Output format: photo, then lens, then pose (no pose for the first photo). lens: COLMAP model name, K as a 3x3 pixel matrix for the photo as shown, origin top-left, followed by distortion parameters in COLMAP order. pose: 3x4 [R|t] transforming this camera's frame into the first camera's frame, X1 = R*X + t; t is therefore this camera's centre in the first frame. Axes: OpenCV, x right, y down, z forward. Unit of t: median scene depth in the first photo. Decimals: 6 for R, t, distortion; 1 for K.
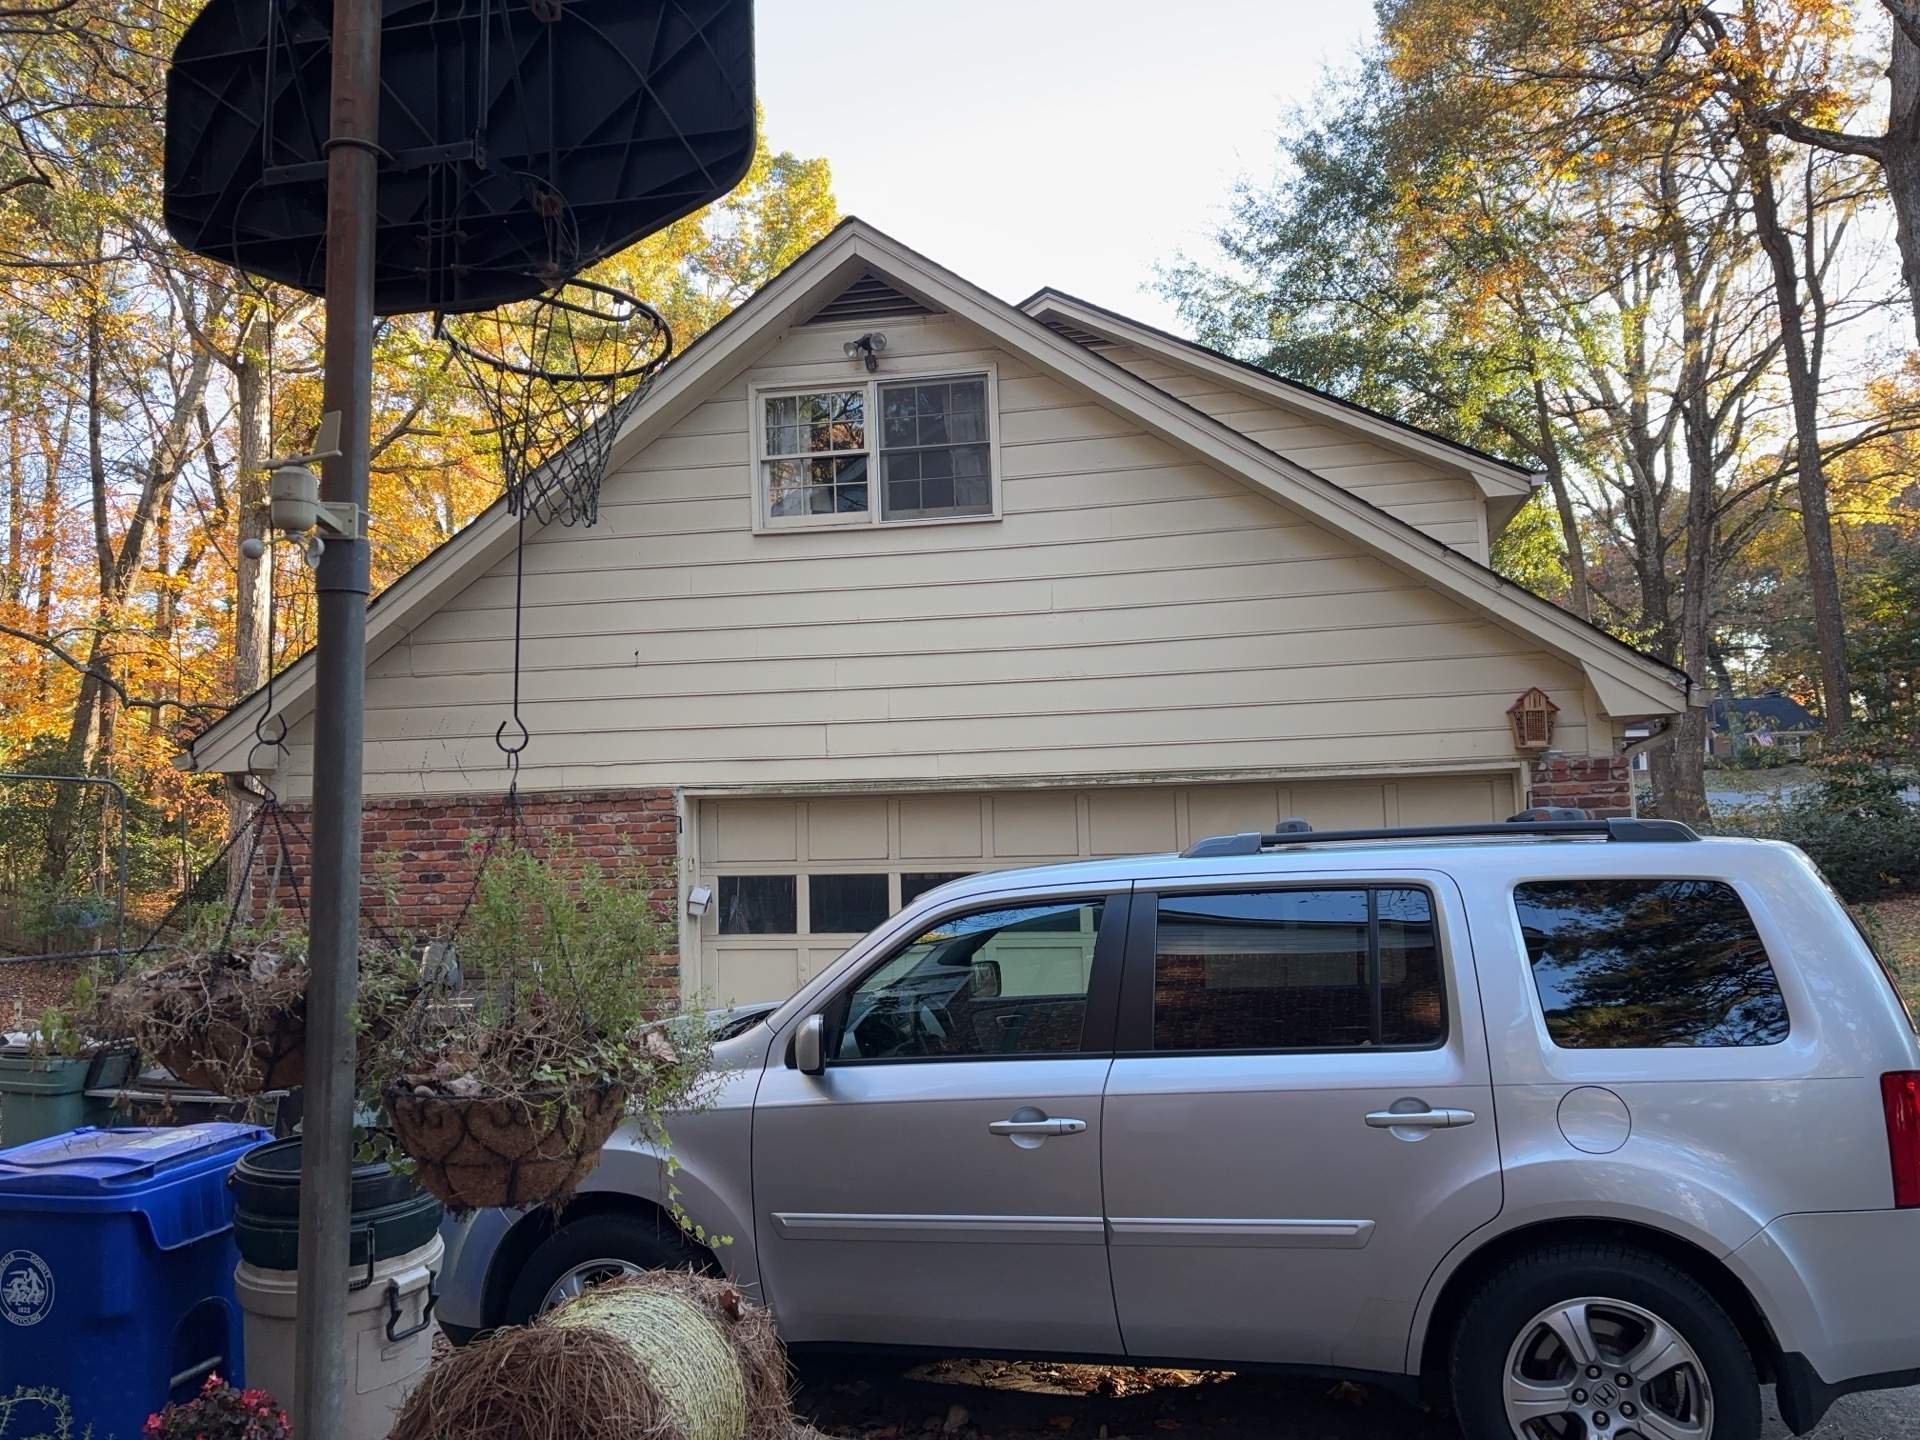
lens RADIAL K [[1440.3, 0, 963.1], [0, 1440.3, 740.0], [0, 0, 1]] dist [0.056166, -0.049613]
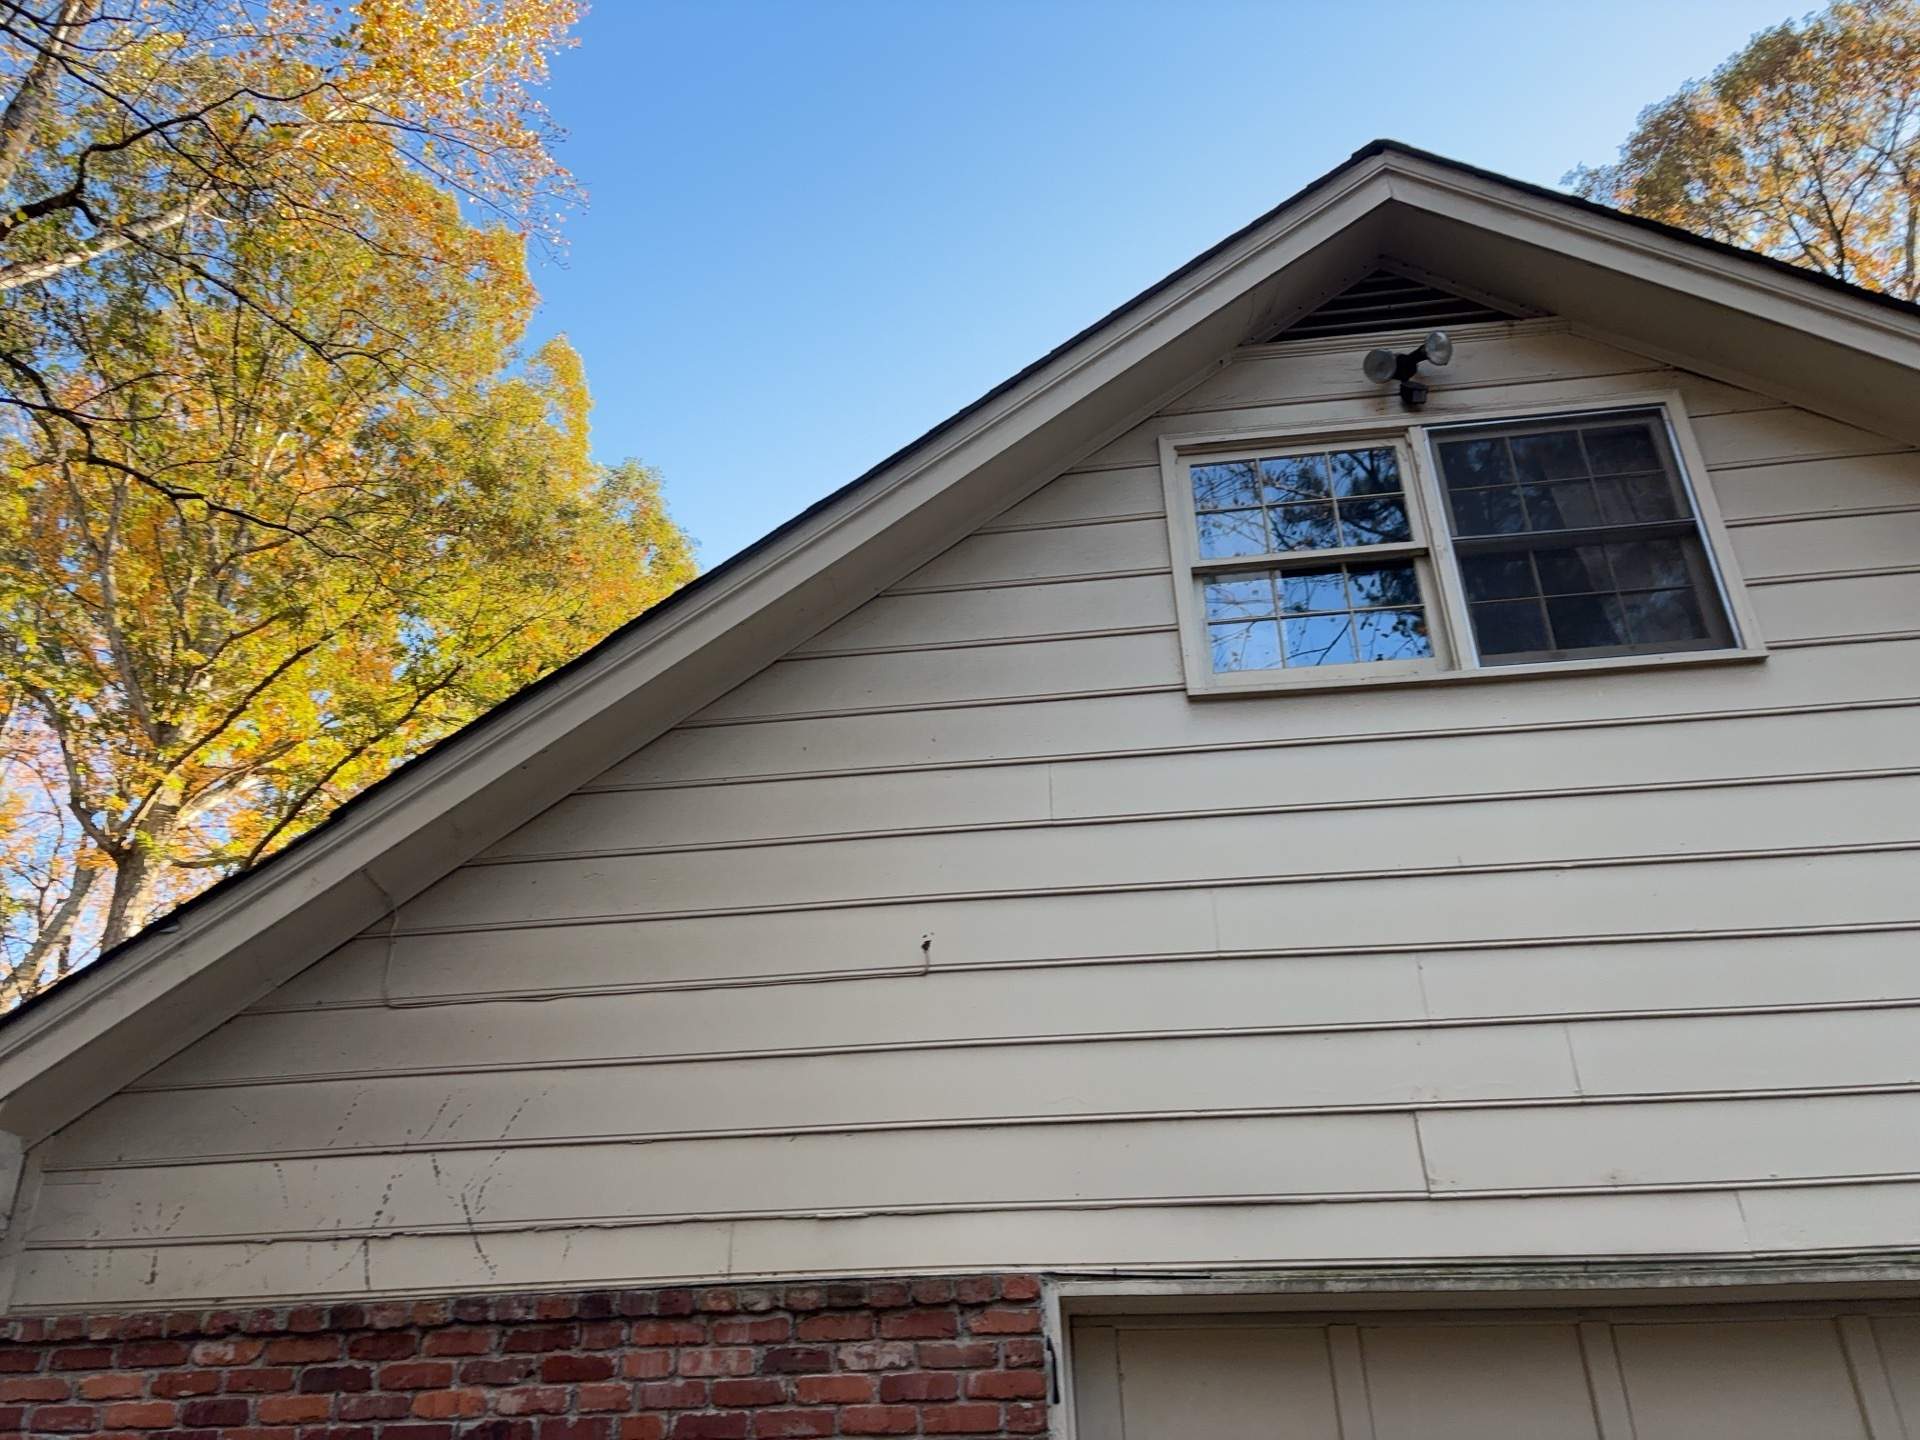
lens RADIAL K [[1459.6, 0, 946.5], [0, 1459.6, 725.0], [0, 0, 1]] dist [0.043140, -0.038542]
pose [[0.997878, 0.037651, 0.053118, -0.246248], [-0.012398, 0.910792, -0.412679, 0.060632], [-0.063917, 0.411145, 0.909327, 0.573956]]
